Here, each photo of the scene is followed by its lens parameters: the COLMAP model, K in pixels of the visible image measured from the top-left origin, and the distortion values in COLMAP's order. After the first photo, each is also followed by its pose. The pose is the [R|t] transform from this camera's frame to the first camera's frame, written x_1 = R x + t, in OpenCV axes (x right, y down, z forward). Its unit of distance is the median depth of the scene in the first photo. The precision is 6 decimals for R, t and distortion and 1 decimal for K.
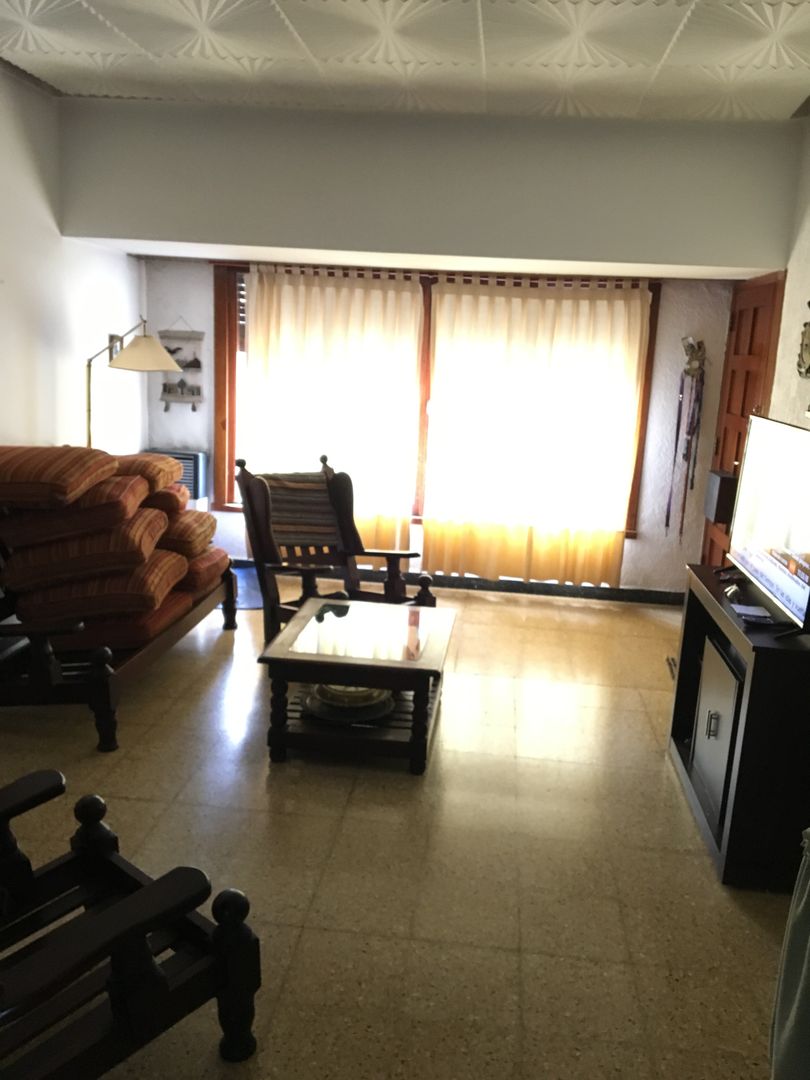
lens RADIAL K [[904.2, 0, 402.4], [0, 904.2, 538.9], [0, 0, 1]] dist [0.078462, -0.099875]
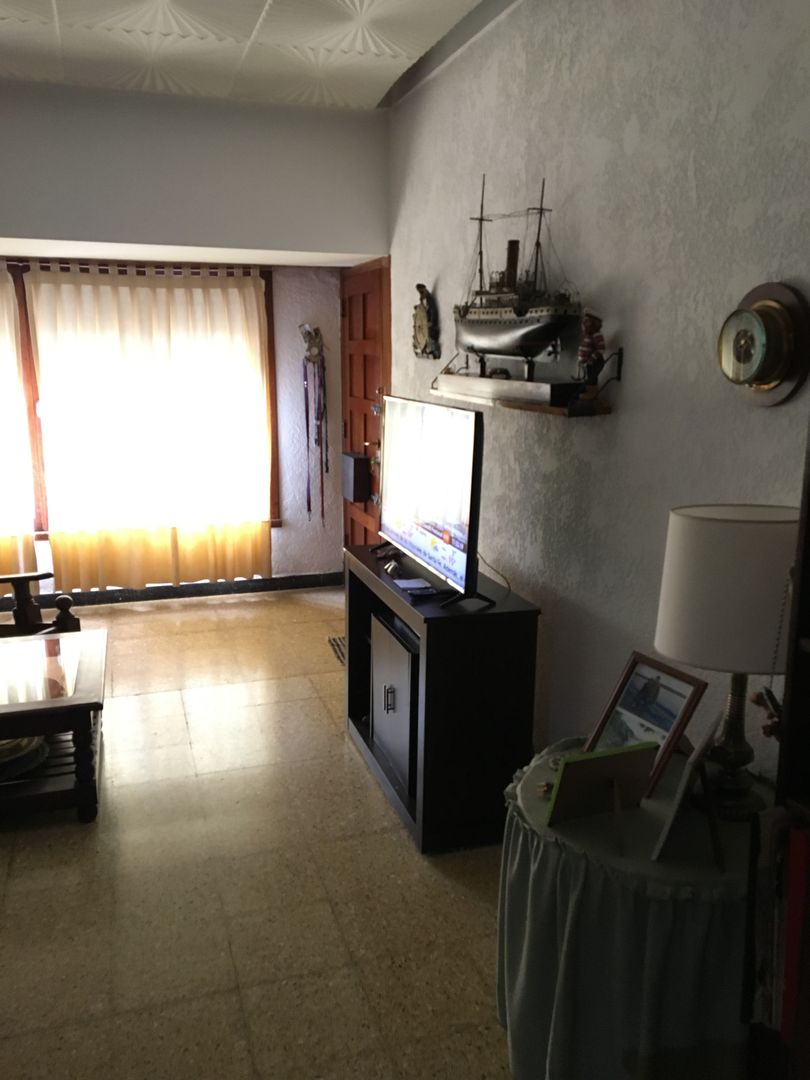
lens RADIAL K [[904.2, 0, 410.7], [0, 904.2, 536.7], [0, 0, 1]] dist [0.078462, -0.099875]
pose [[0.911313, -0.126955, 0.391652, -0.009727], [0.124829, 0.991694, 0.031003, -0.004177], [-0.392334, 0.020636, 0.919591, 0.042122]]
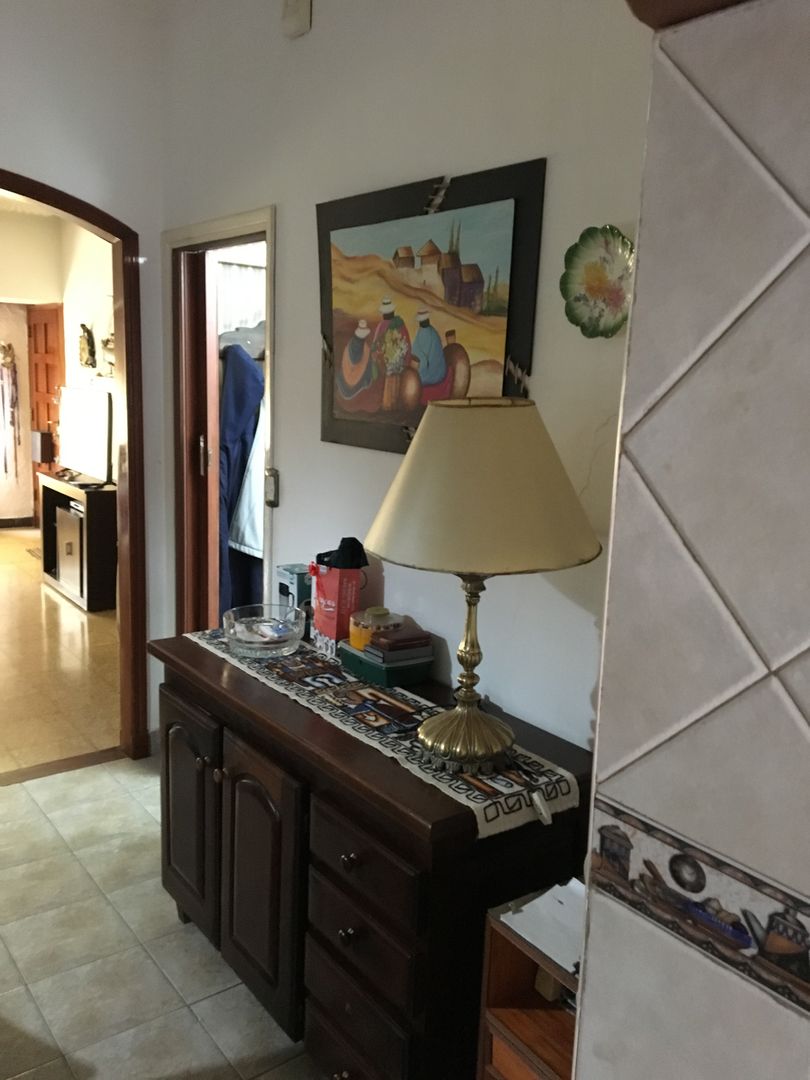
lens RADIAL K [[904.2, 0, 408.6], [0, 904.2, 539.2], [0, 0, 1]] dist [0.078462, -0.099875]
pose [[0.731056, -0.136629, 0.668498, -0.376109], [0.133655, 0.989441, 0.056061, 0.159270], [-0.669099, 0.048364, 0.741598, -0.823884]]
